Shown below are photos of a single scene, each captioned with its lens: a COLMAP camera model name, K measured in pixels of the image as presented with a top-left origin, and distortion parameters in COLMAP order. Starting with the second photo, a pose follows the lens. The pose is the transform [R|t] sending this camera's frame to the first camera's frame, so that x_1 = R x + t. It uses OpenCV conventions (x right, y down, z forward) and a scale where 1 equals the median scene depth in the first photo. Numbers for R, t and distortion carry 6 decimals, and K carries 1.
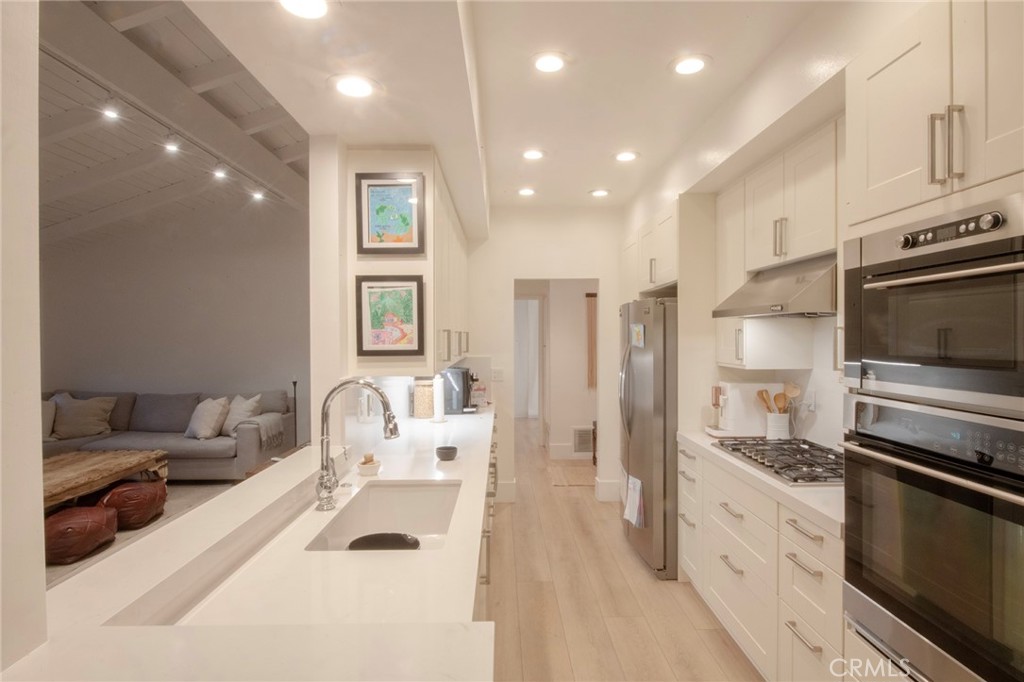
lens RADIAL K [[524.2, 0, 512.0], [0, 524.2, 341.0], [0, 0, 1]] dist [-0.003076, -0.000798]
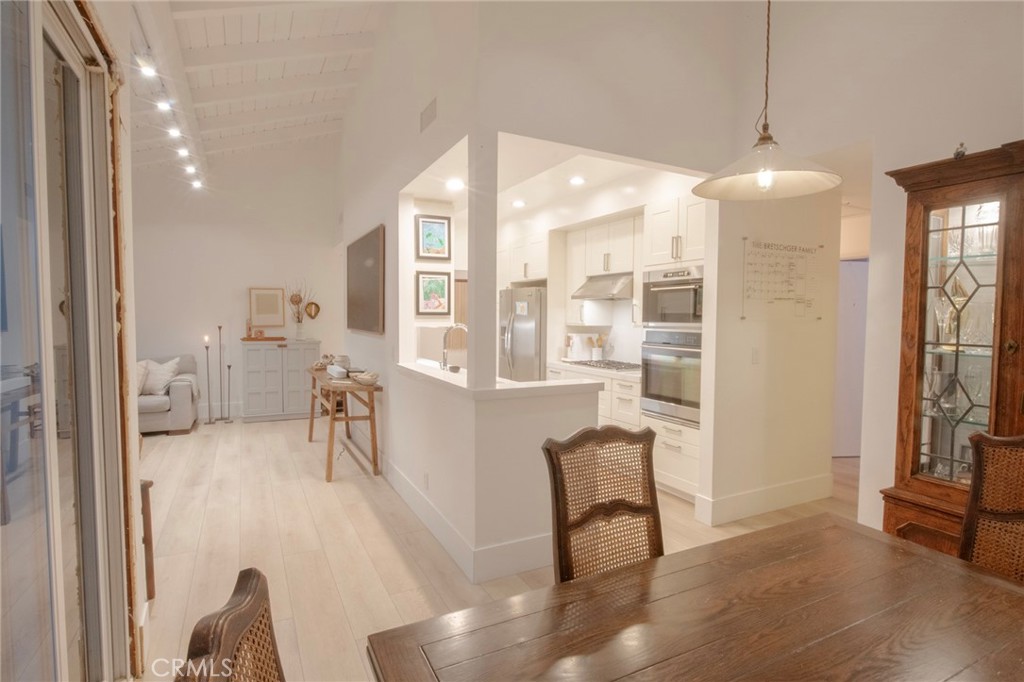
lens RADIAL K [[523.8, 0, 512.0], [0, 523.8, 341.0], [0, 0, 1]] dist [-0.001270, -0.000051]
pose [[0.900220, -0.009608, 0.435330, -0.594096], [-0.007146, 0.999296, 0.036833, 0.036804], [-0.435377, -0.036269, 0.899517, -0.591791]]
